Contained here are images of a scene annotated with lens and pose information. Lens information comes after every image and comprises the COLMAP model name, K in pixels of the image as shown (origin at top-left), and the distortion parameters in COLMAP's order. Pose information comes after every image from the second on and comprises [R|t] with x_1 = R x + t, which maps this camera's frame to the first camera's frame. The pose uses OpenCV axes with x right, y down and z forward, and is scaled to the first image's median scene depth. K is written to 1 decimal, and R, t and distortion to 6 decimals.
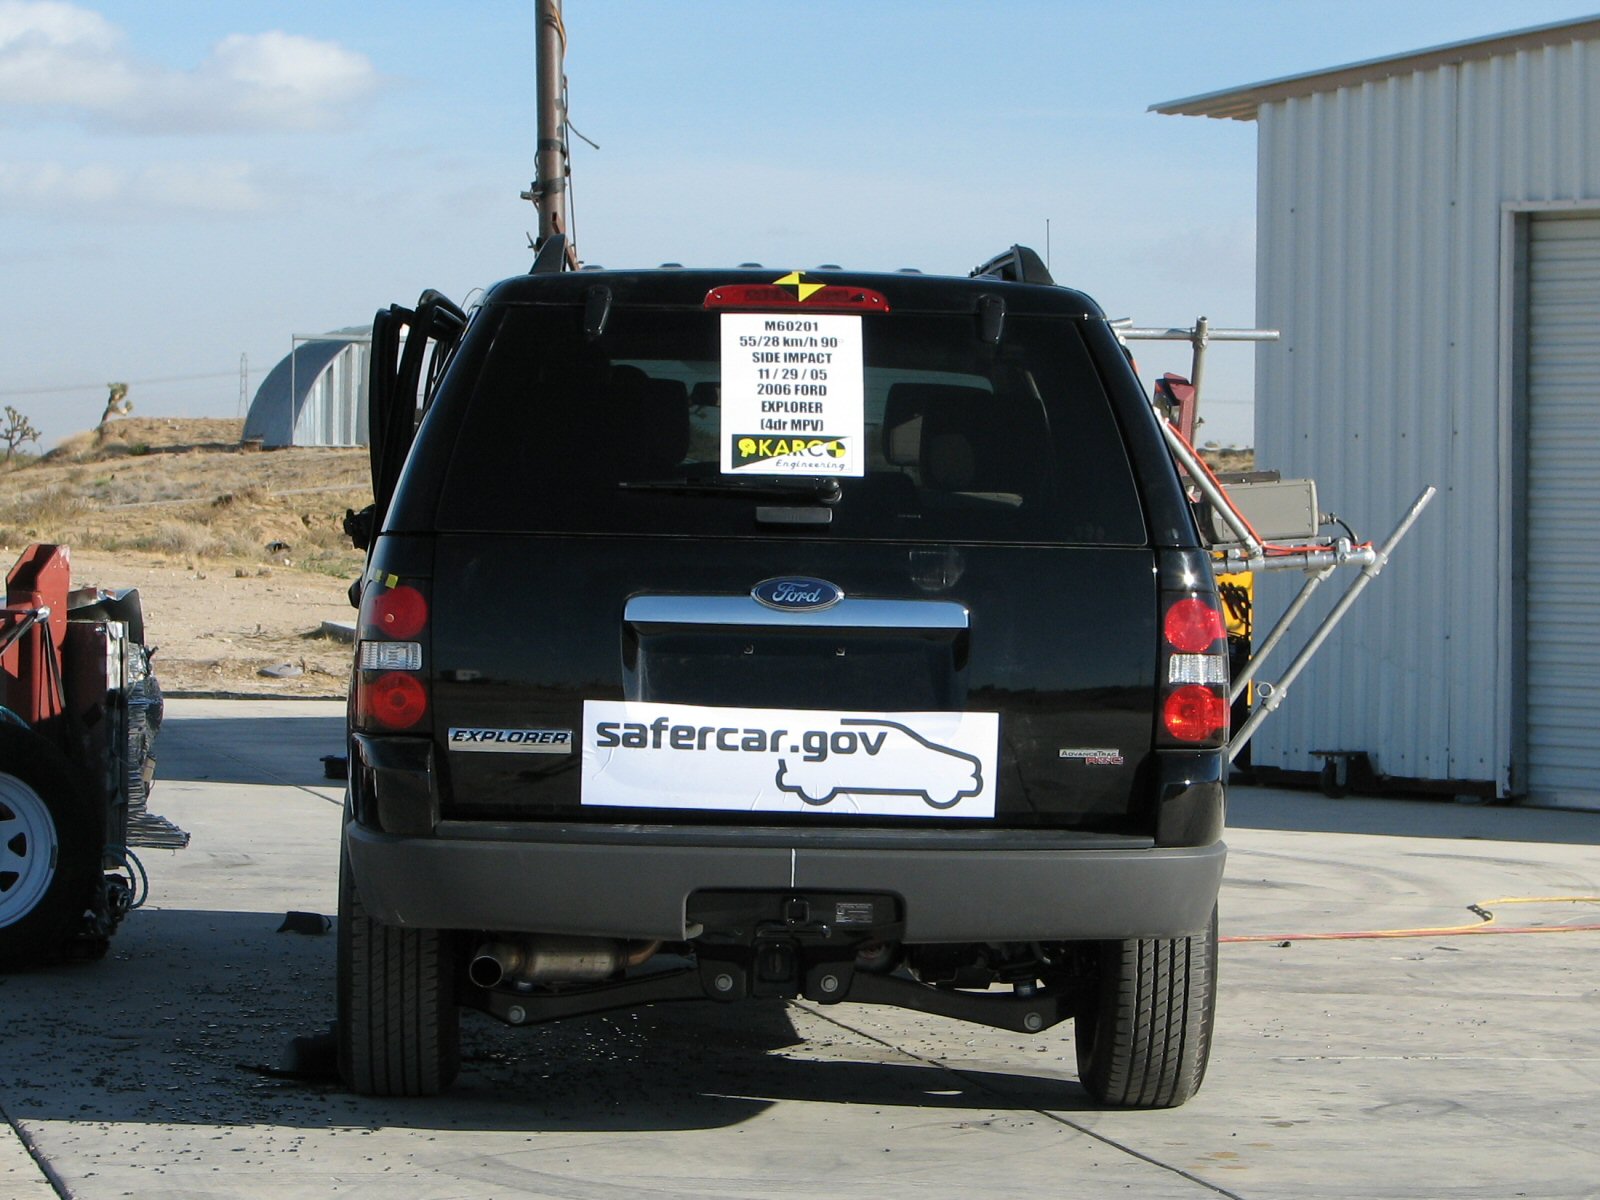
lens RADIAL K [[5320.3, 0, 800.0], [0, 5320.3, 600.0], [0, 0, 1]] dist [0.061769, 0.464198]
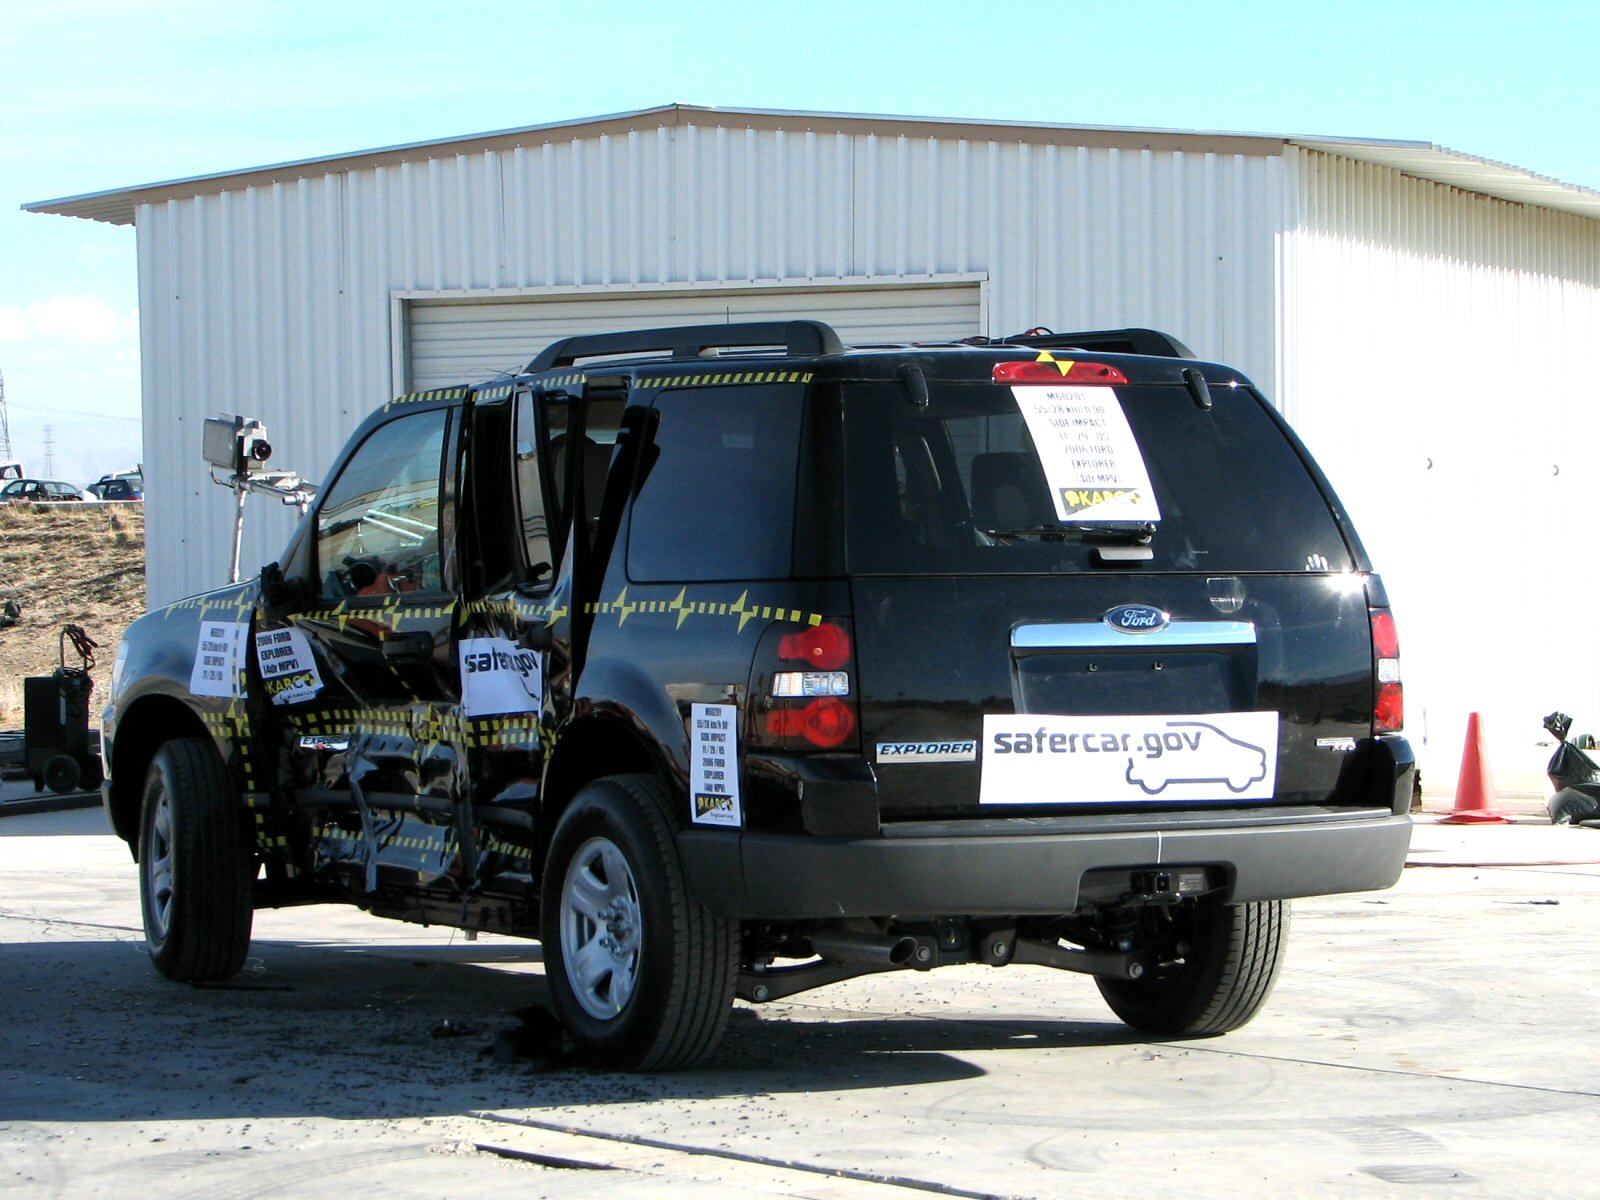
lens RADIAL K [[4651.9, 0, 800.0], [0, 4651.9, 600.0], [0, 0, 1]] dist [0.111614, -0.512794]
pose [[0.896832, -0.030013, 0.441353, -0.530293], [0.033490, 0.999439, -0.000089, -0.007897], [-0.441103, 0.014861, 0.897334, 0.091972]]
